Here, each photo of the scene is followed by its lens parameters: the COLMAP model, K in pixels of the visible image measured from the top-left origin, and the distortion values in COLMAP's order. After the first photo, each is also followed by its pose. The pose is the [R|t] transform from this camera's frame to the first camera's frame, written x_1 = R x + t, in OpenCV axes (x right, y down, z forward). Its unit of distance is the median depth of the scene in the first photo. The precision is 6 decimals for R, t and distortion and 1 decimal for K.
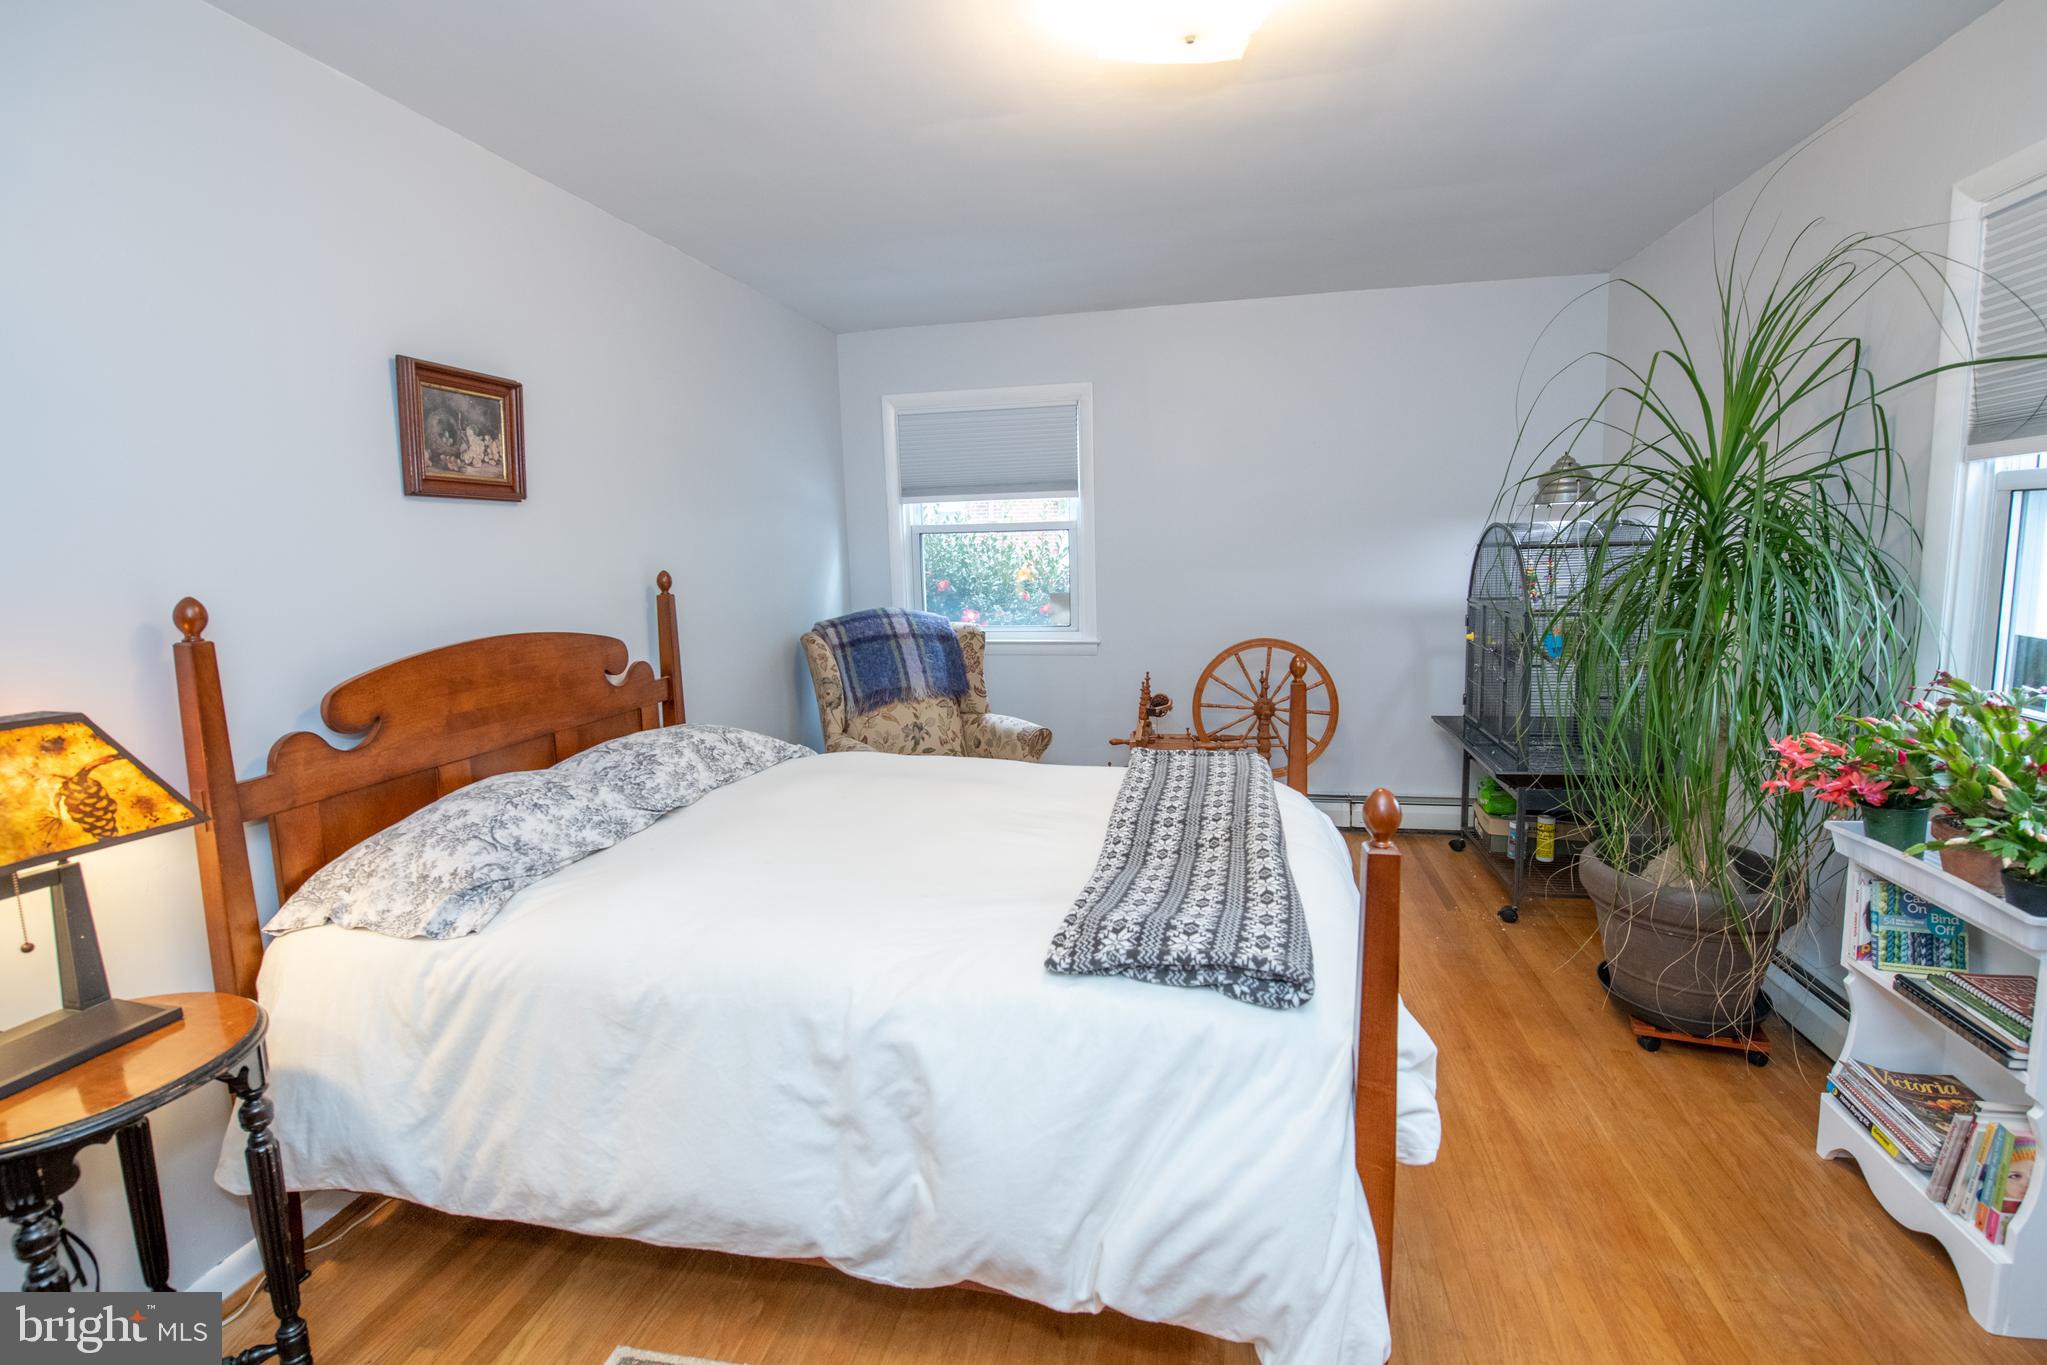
lens RADIAL K [[916.8, 0, 1019.4], [0, 916.8, 669.3], [0, 0, 1]] dist [-0.009562, -0.004488]
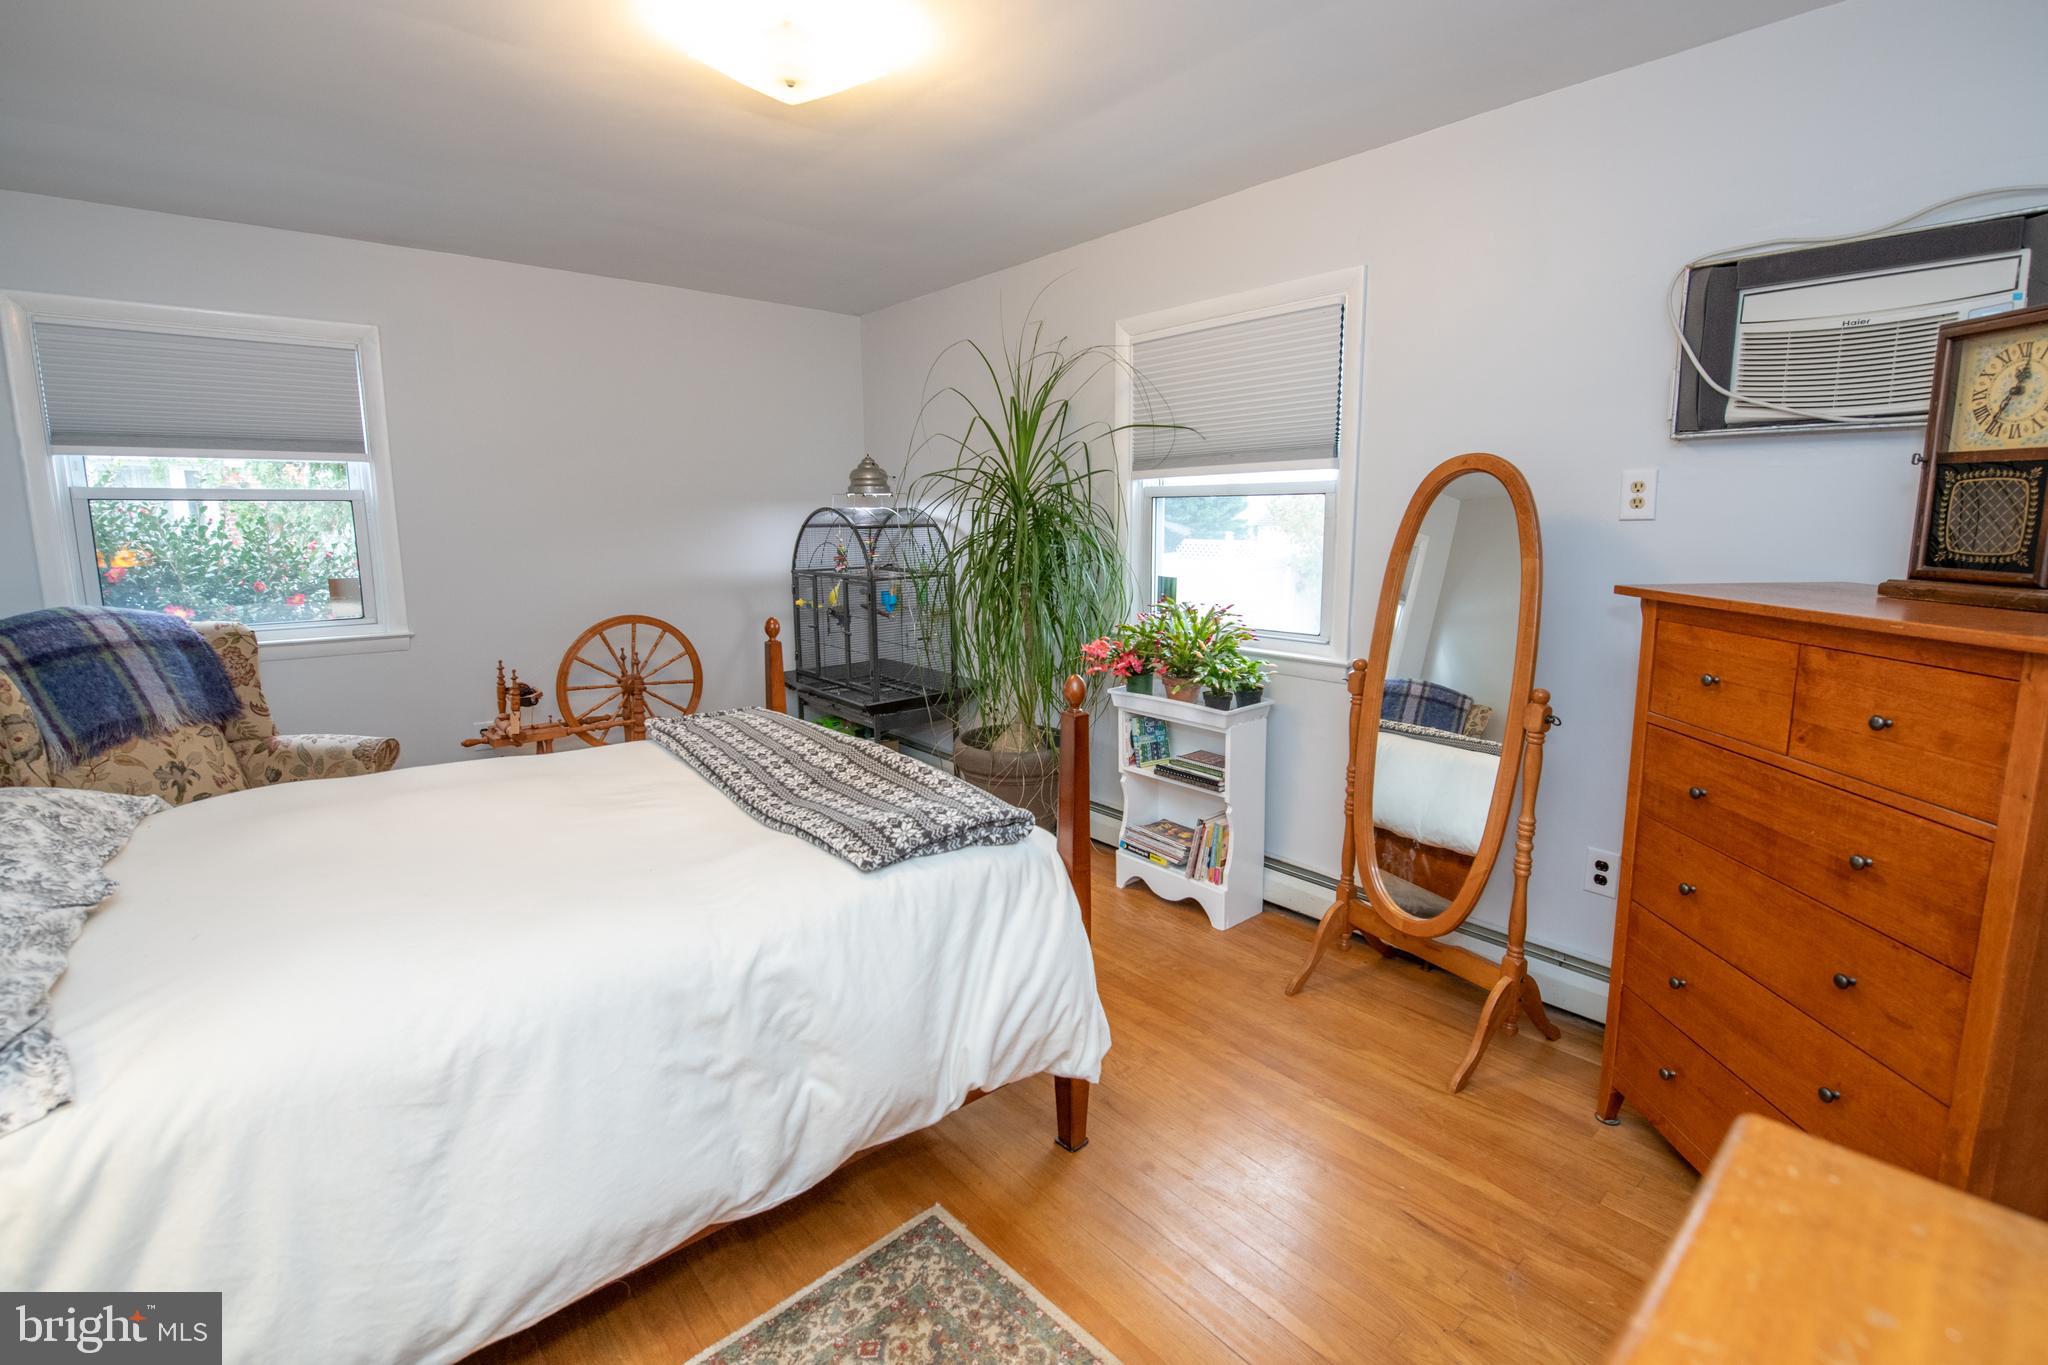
lens RADIAL K [[918.0, 0, 1030.8], [0, 918.0, 655.1], [0, 0, 1]] dist [-0.009998, -0.004006]
pose [[0.605967, -0.094681, 0.789835, -0.448756], [0.094683, 0.994418, 0.046564, 0.008805], [-0.789835, 0.046567, 0.611549, 0.051678]]
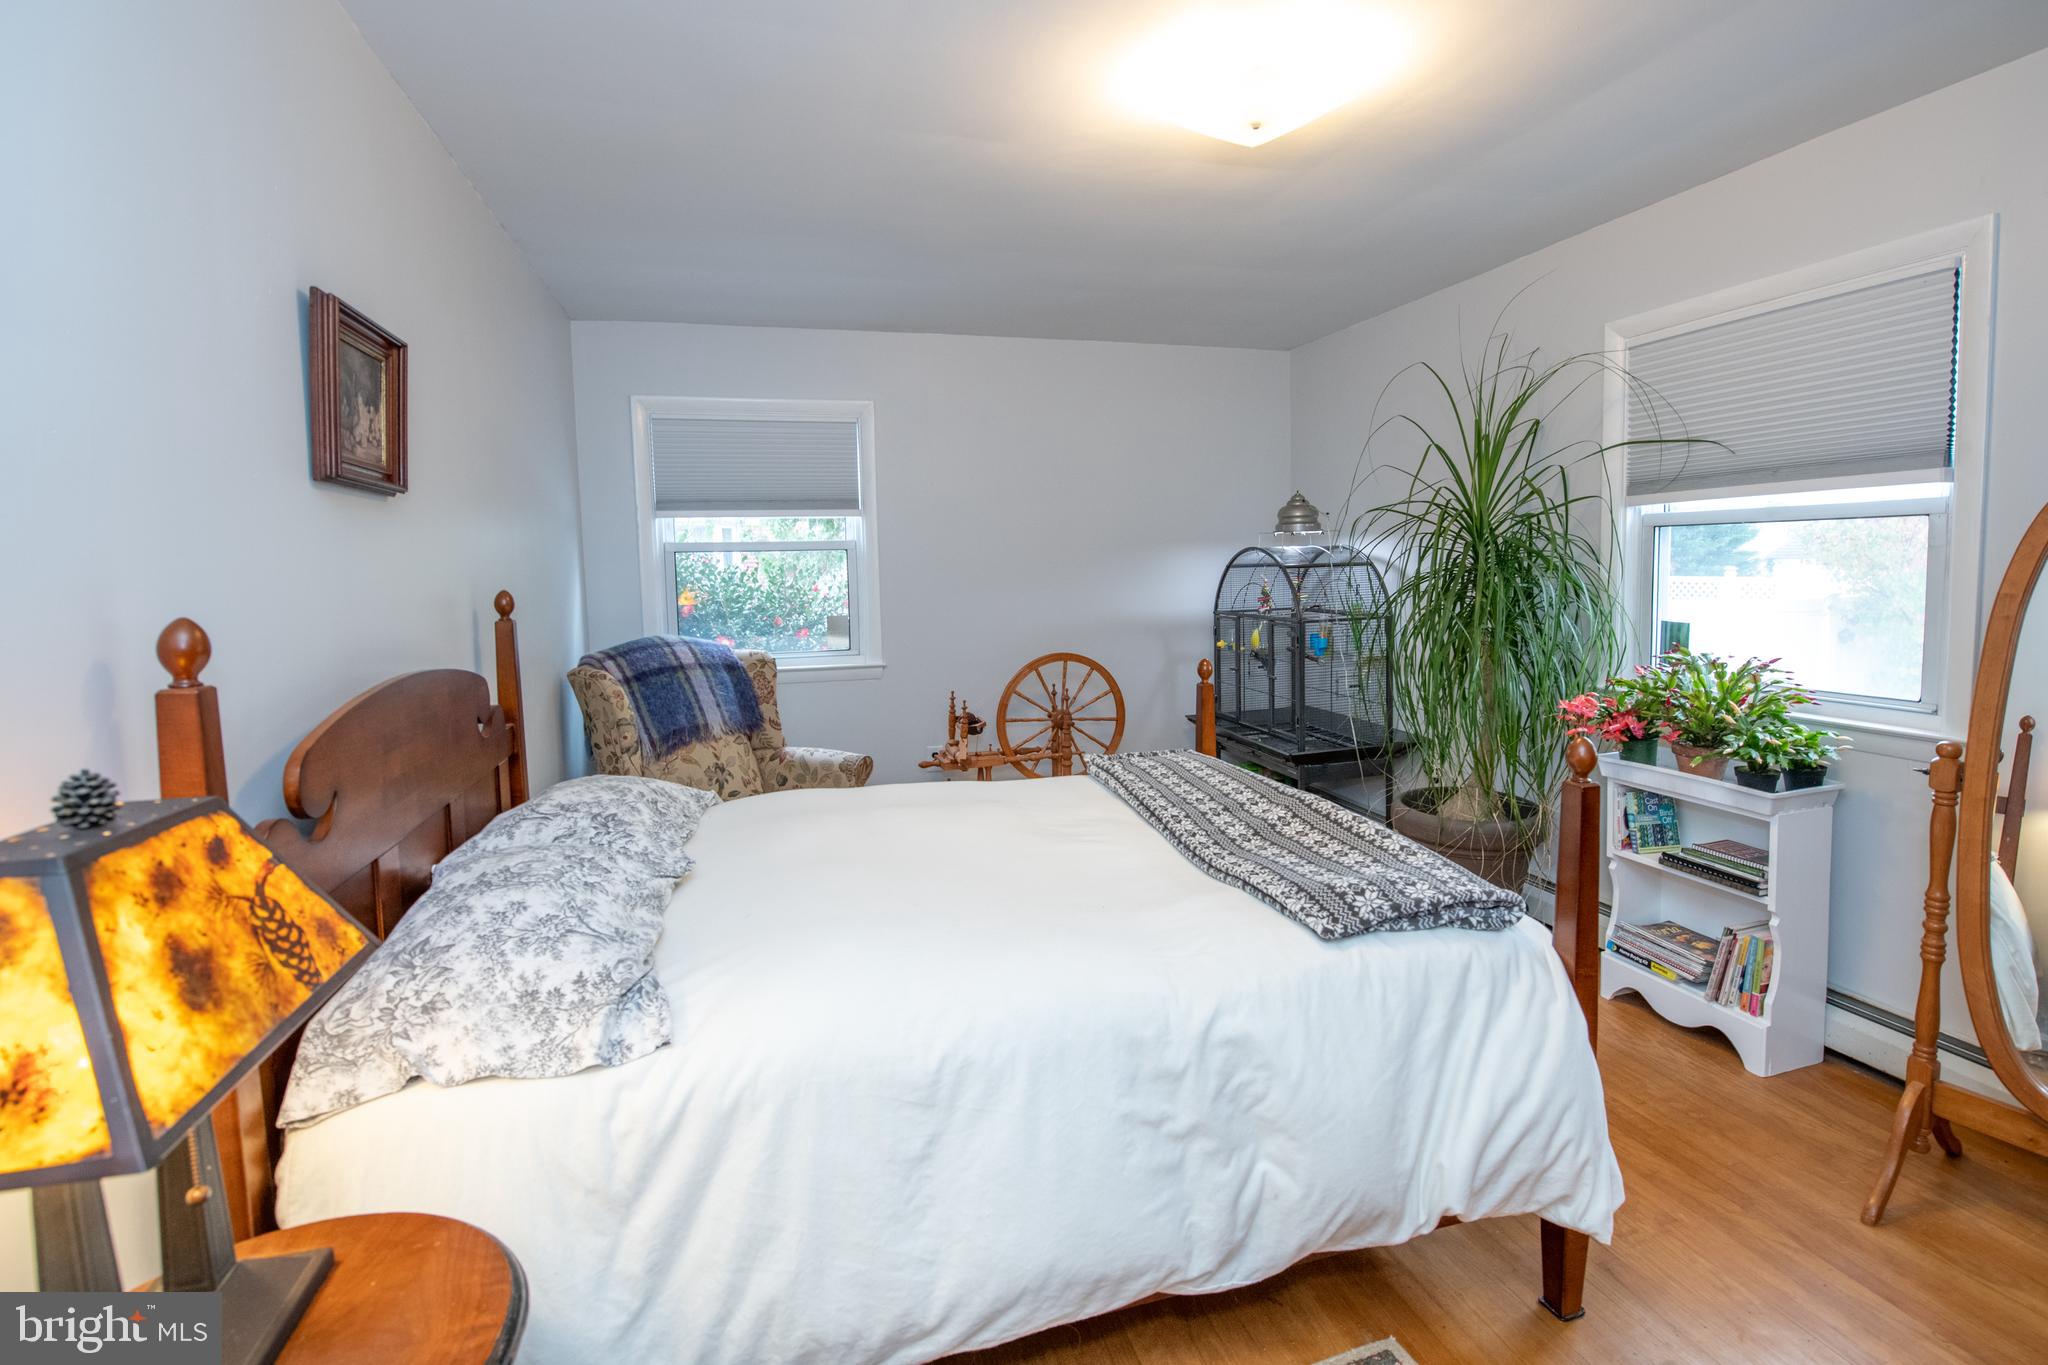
lens RADIAL K [[942.7, 0, 1028.2], [0, 942.7, 636.7], [0, 0, 1]] dist [-0.009569, -0.004074]
pose [[0.880240, -0.030229, 0.473565, -0.476409], [0.062205, 0.996708, -0.052000, 0.003747], [-0.470434, 0.075231, 0.879222, 0.091590]]
